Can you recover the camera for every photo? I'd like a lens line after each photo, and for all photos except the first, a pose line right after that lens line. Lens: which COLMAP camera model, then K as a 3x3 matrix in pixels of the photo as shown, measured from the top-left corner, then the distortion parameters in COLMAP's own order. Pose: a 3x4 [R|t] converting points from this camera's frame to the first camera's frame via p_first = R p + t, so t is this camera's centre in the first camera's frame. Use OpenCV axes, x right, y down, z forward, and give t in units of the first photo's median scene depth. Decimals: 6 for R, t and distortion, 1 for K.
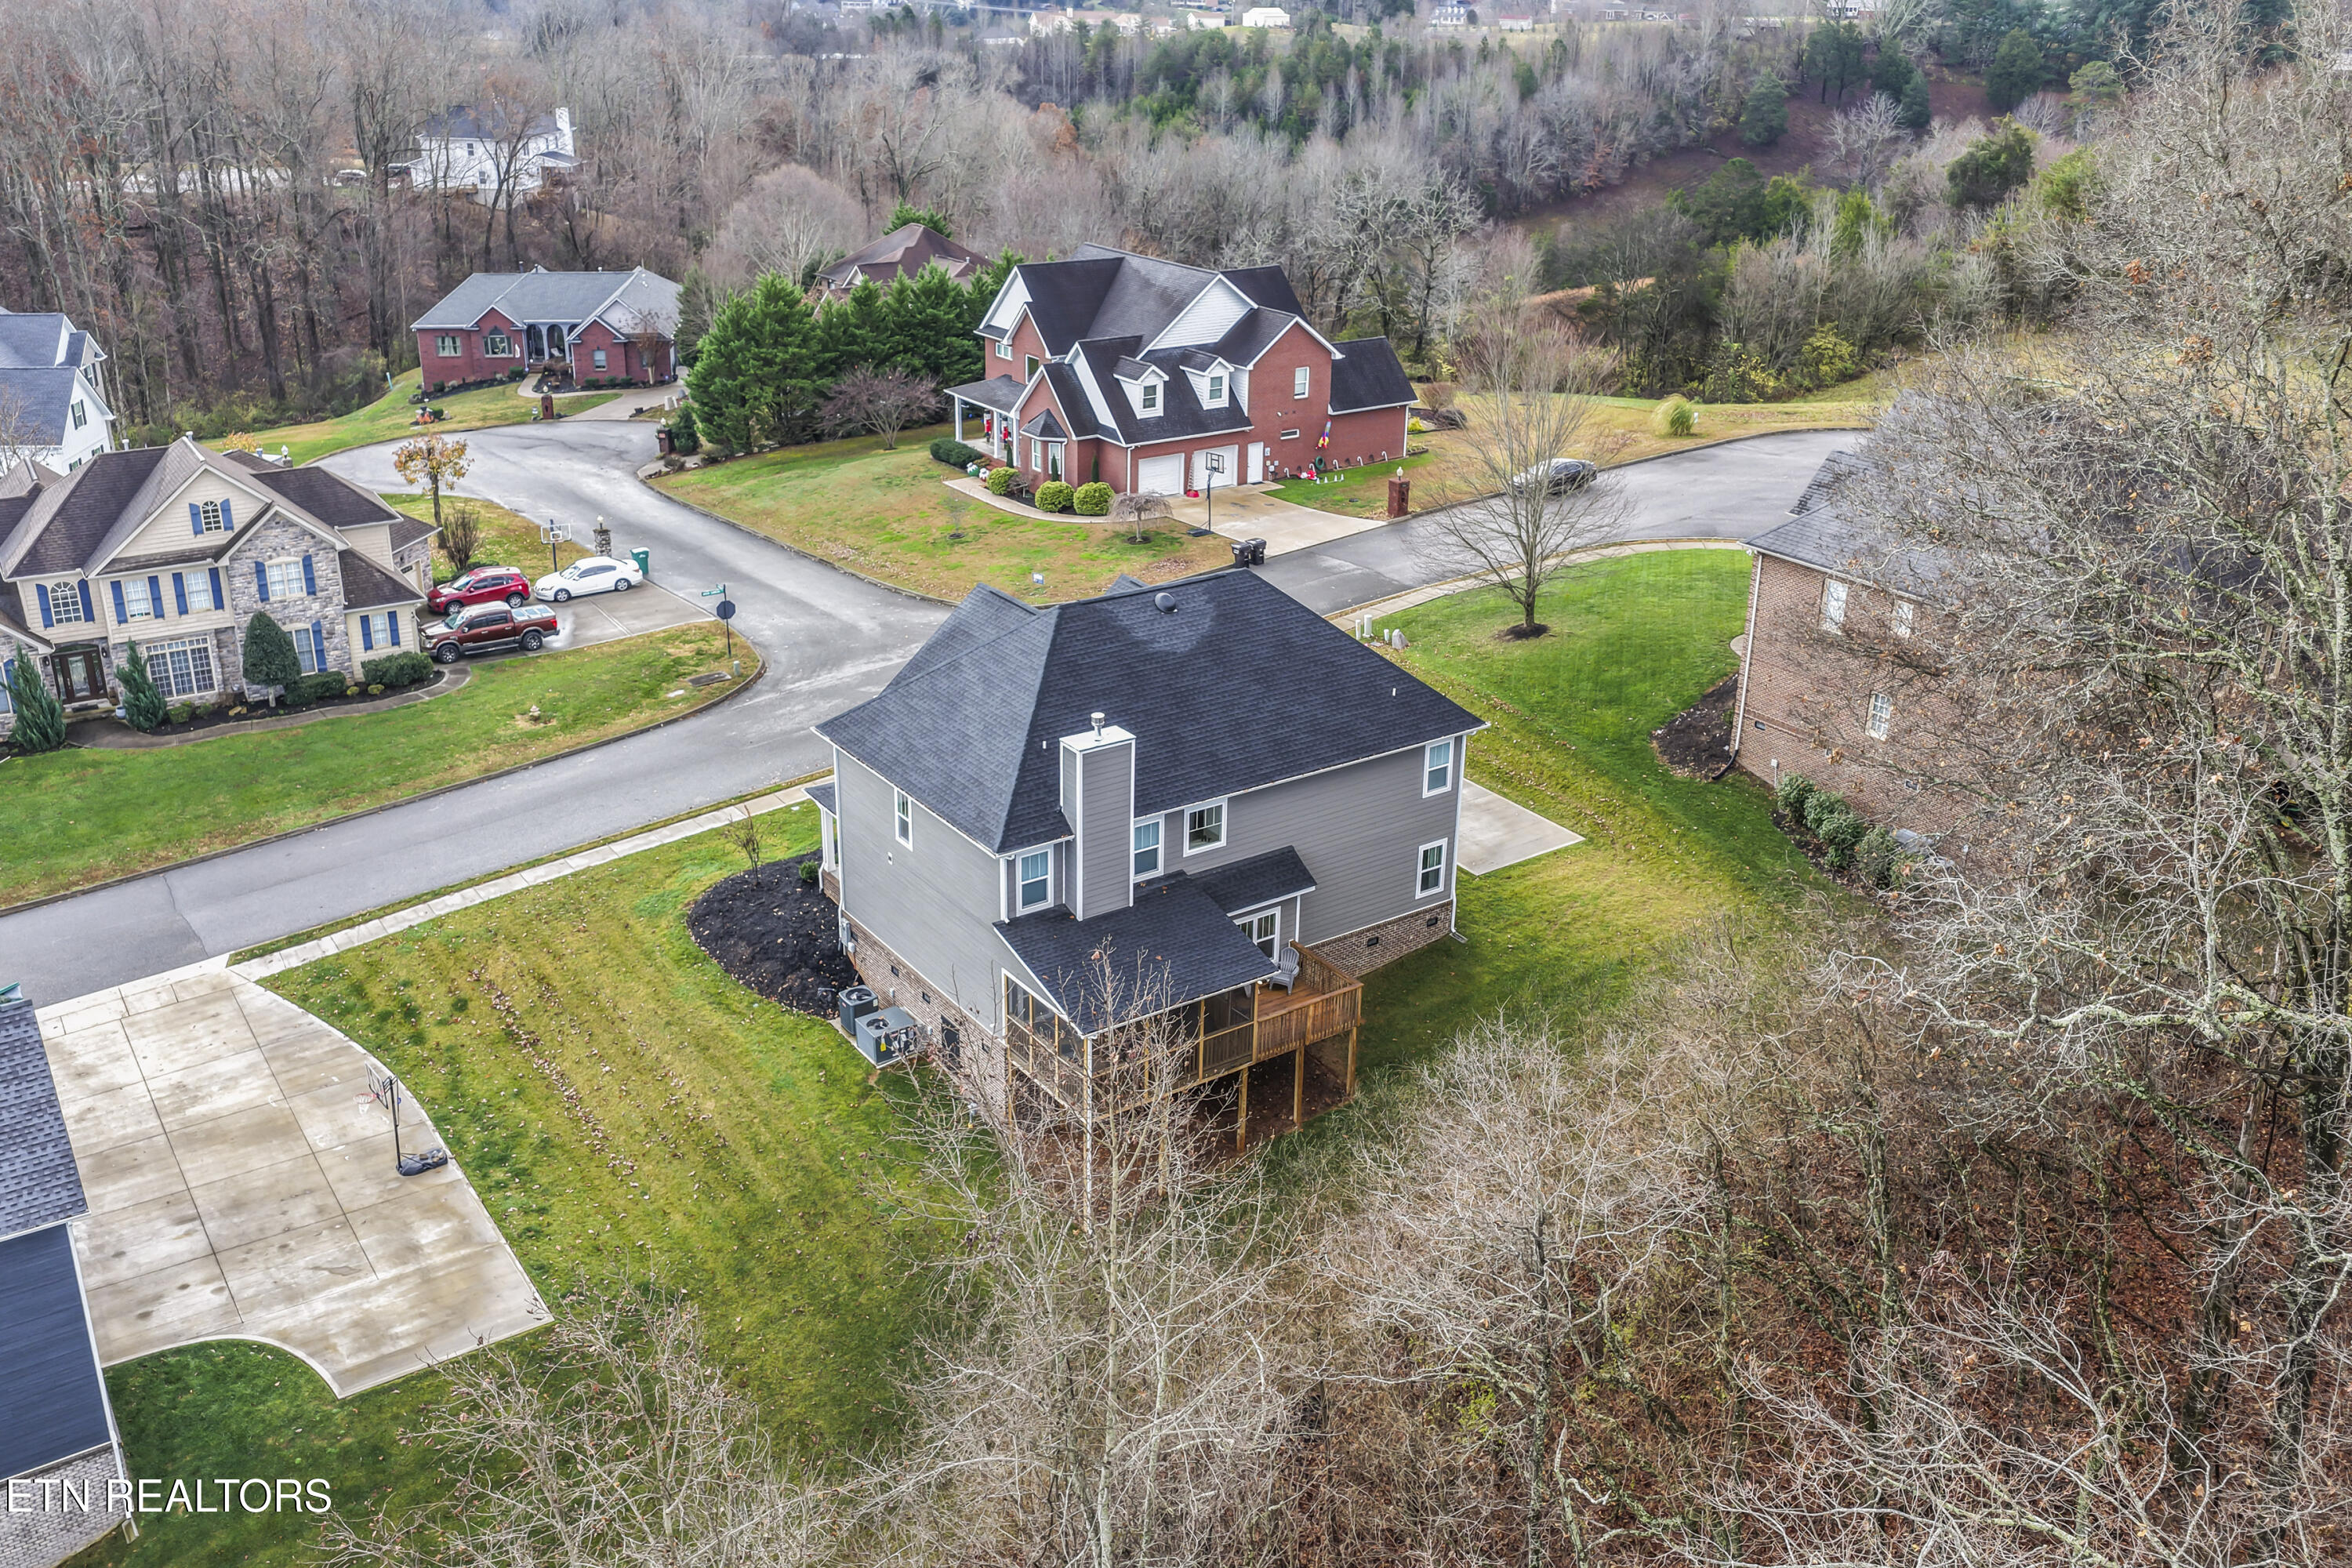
lens RADIAL K [[1987.1, 0, 1115.1], [0, 1987.1, 671.6], [0, 0, 1]] dist [0.003802, 0.003722]
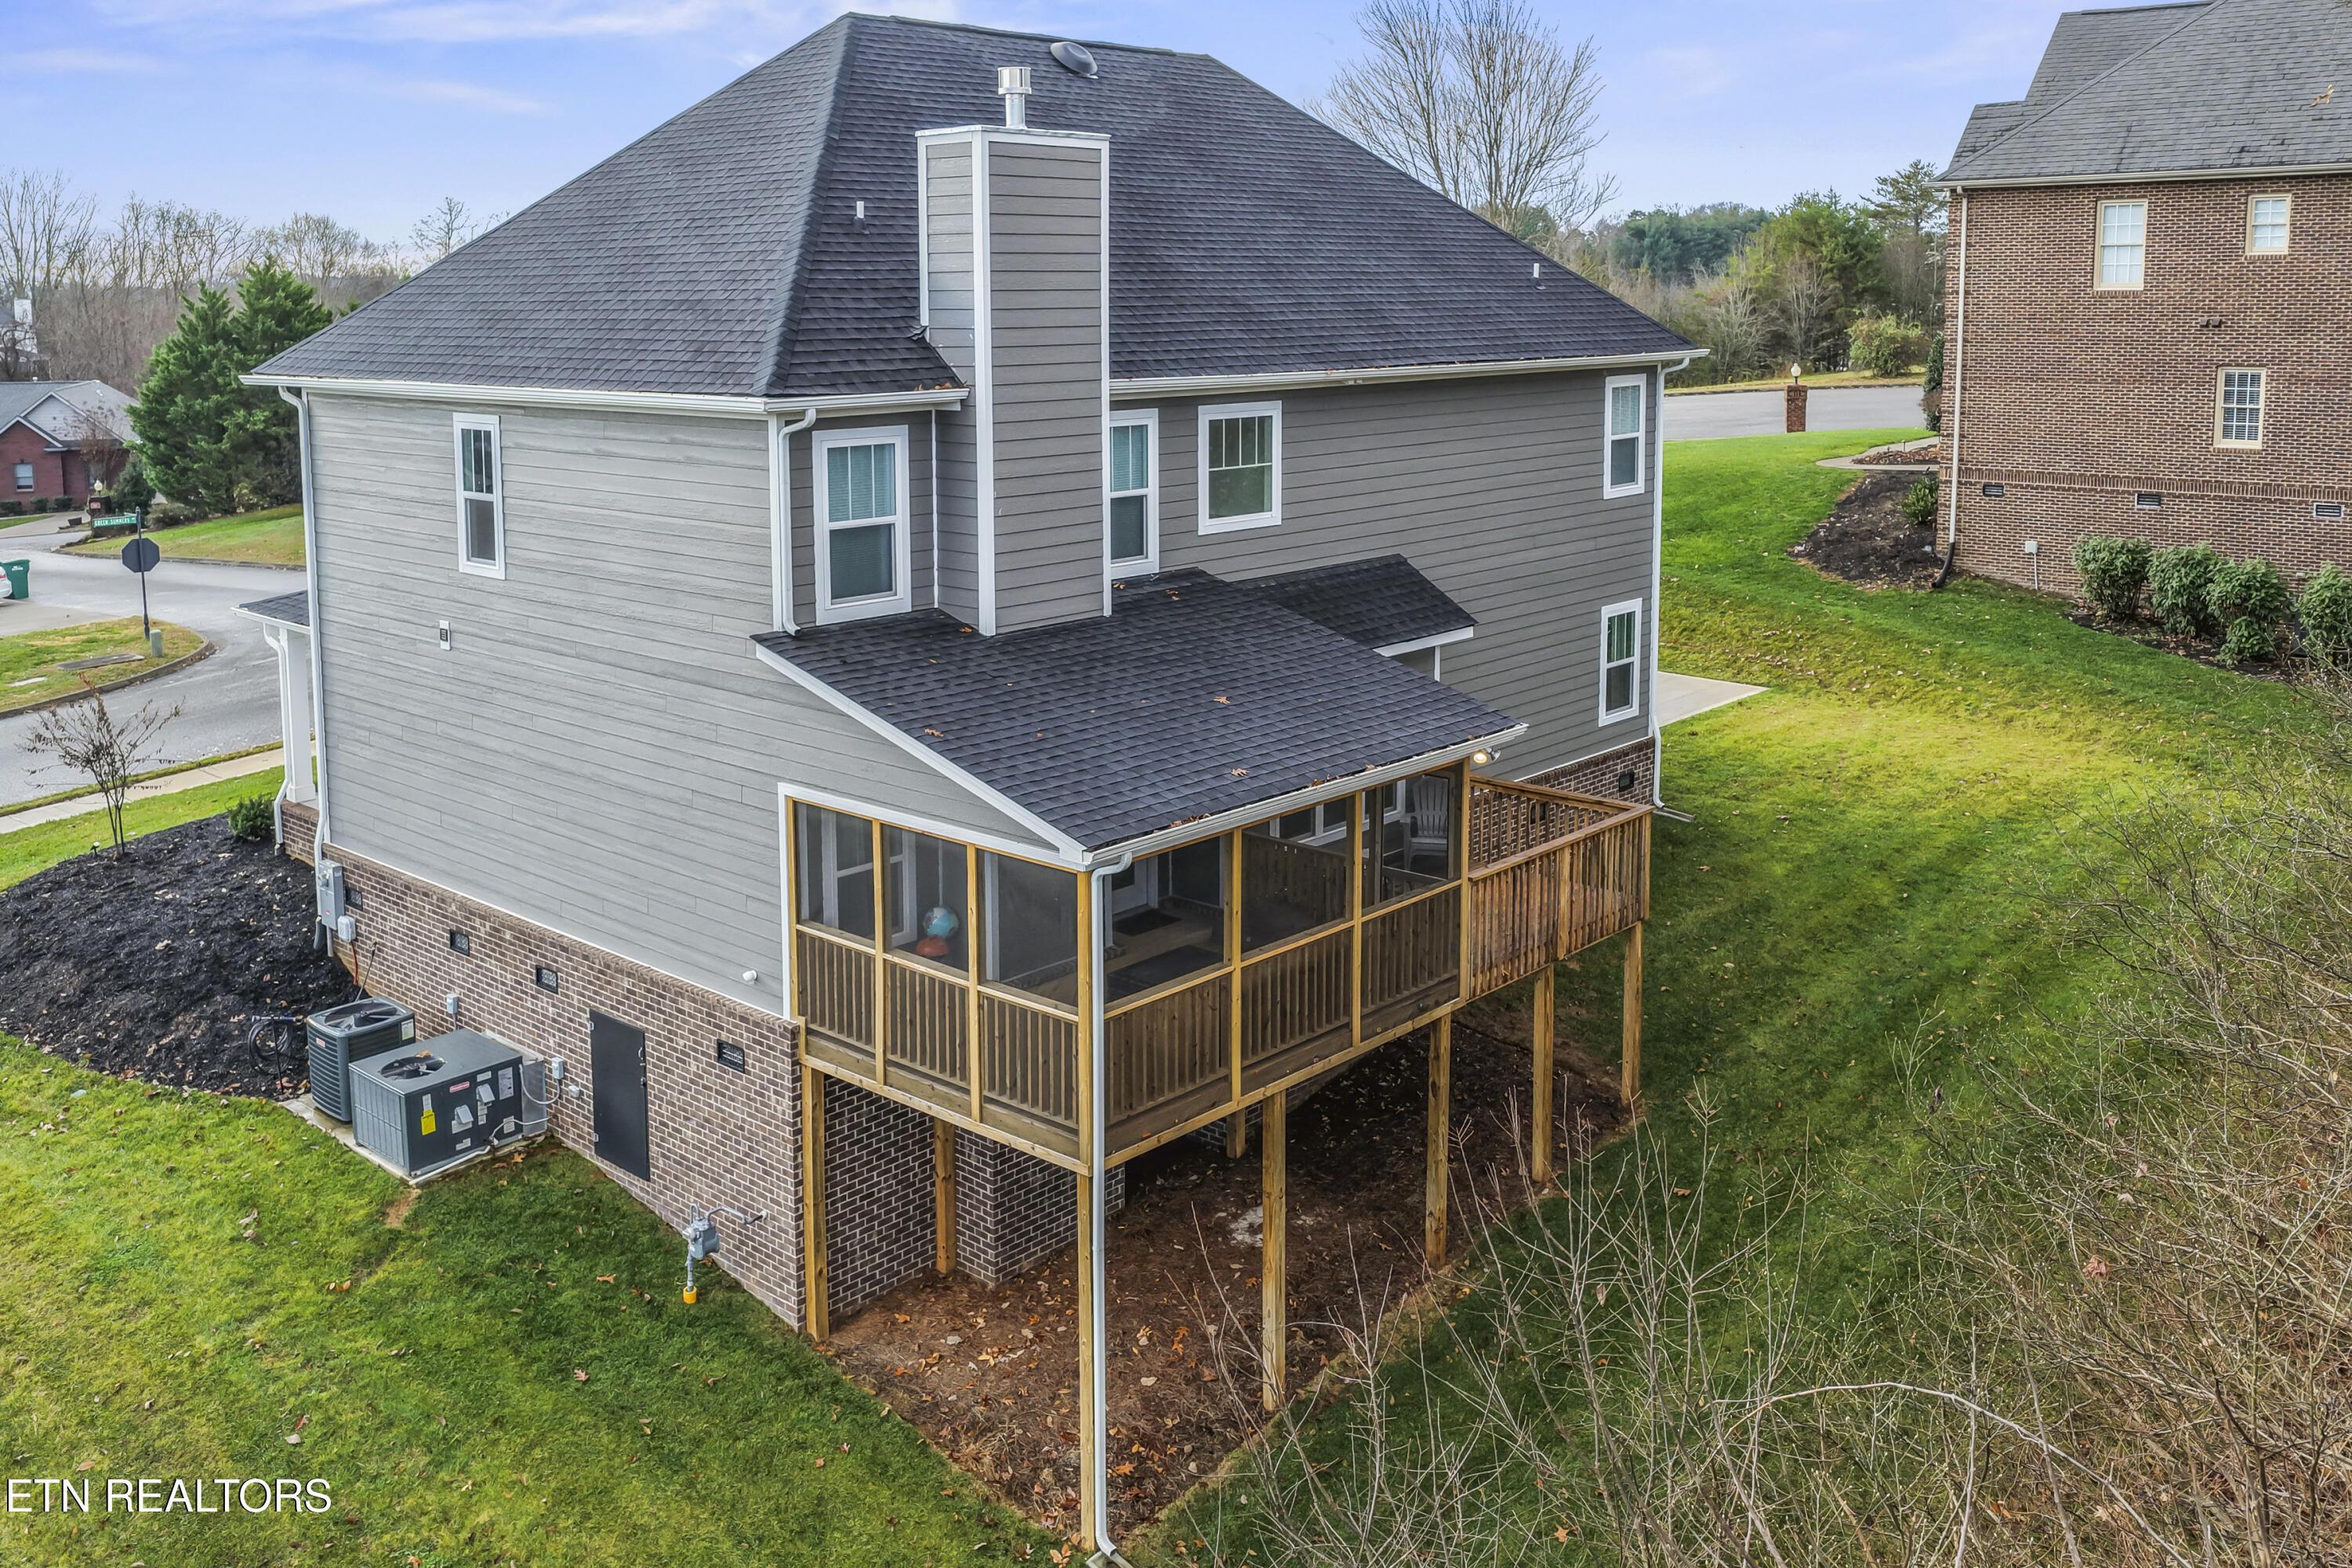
lens RADIAL K [[2023.1, 0, 1178.9], [0, 2023.1, 495.7], [0, 0, 1]] dist [0.004100, 0.001924]
pose [[0.970998, -0.038001, 0.236048, -0.054812], [0.093962, 0.968500, -0.230604, 0.146621], [-0.219849, 0.246095, 0.943983, 0.488404]]
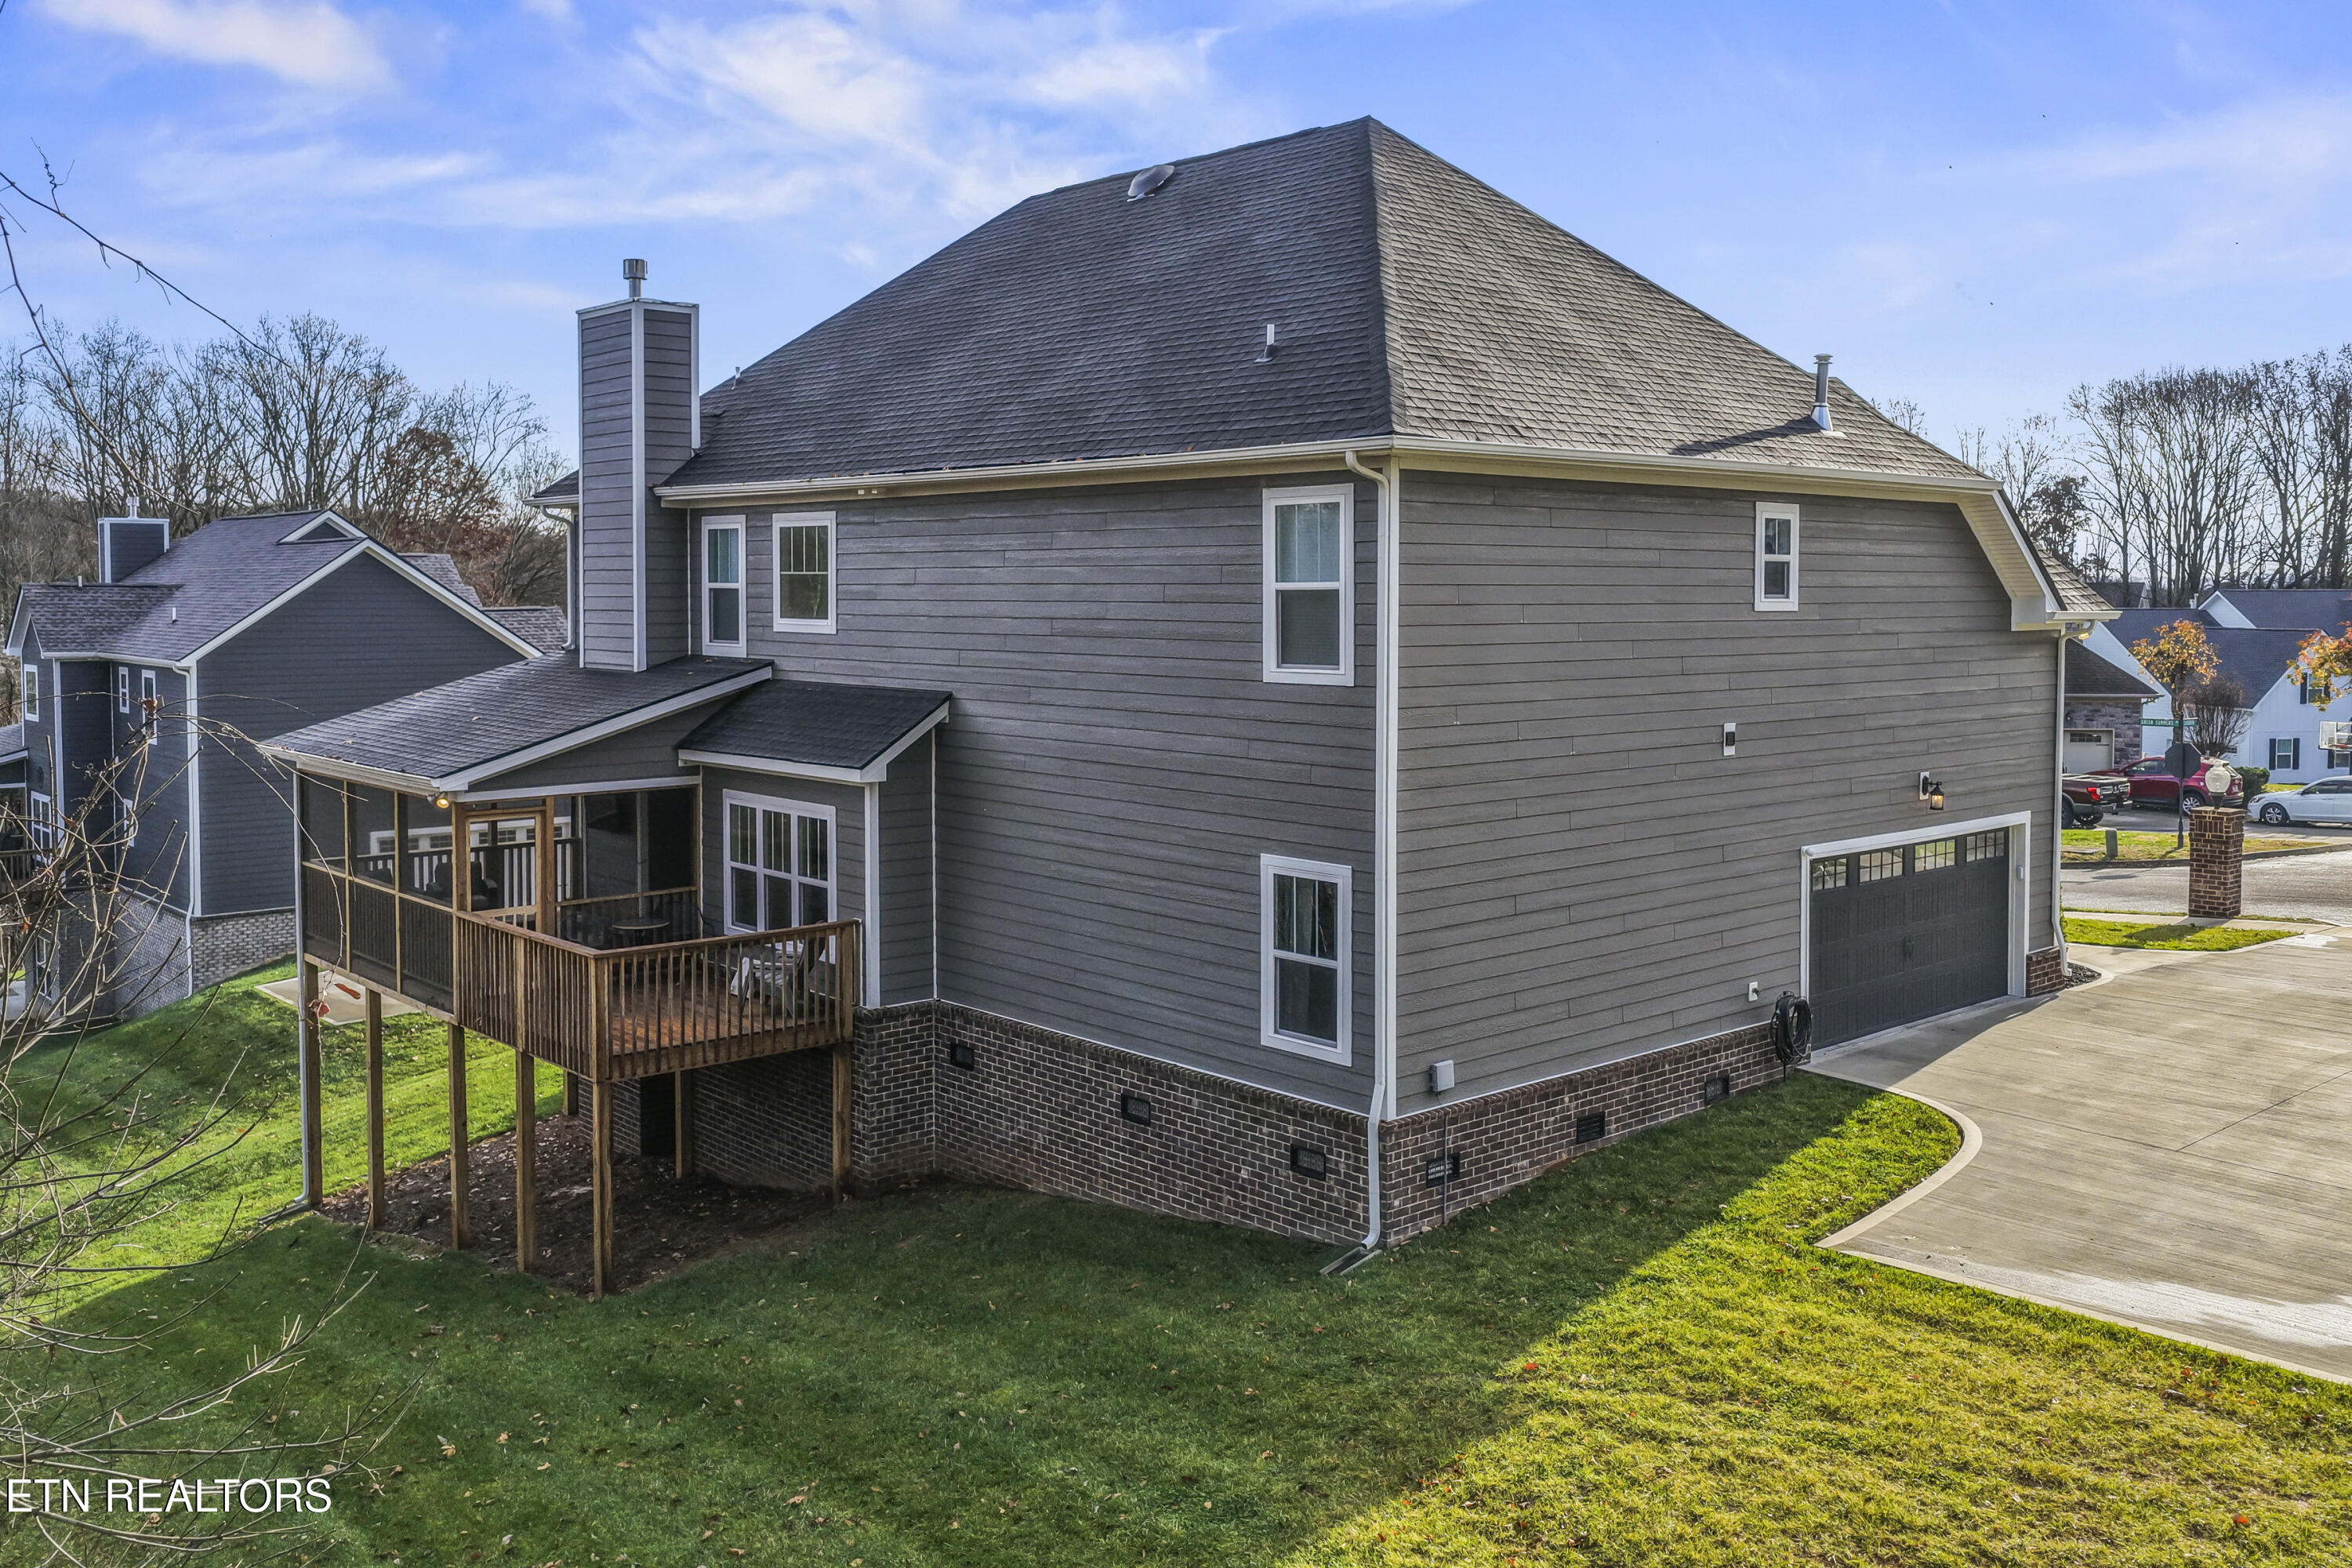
lens RADIAL K [[1987.1, 0, 1115.1], [0, 1987.1, 671.6], [0, 0, 1]] dist [0.003802, 0.003722]
pose [[0.116681, 0.030670, -0.992696, 0.400977], [-0.346354, 0.938031, -0.011729, 0.064803], [0.930819, 0.345192, 0.120074, 0.825801]]
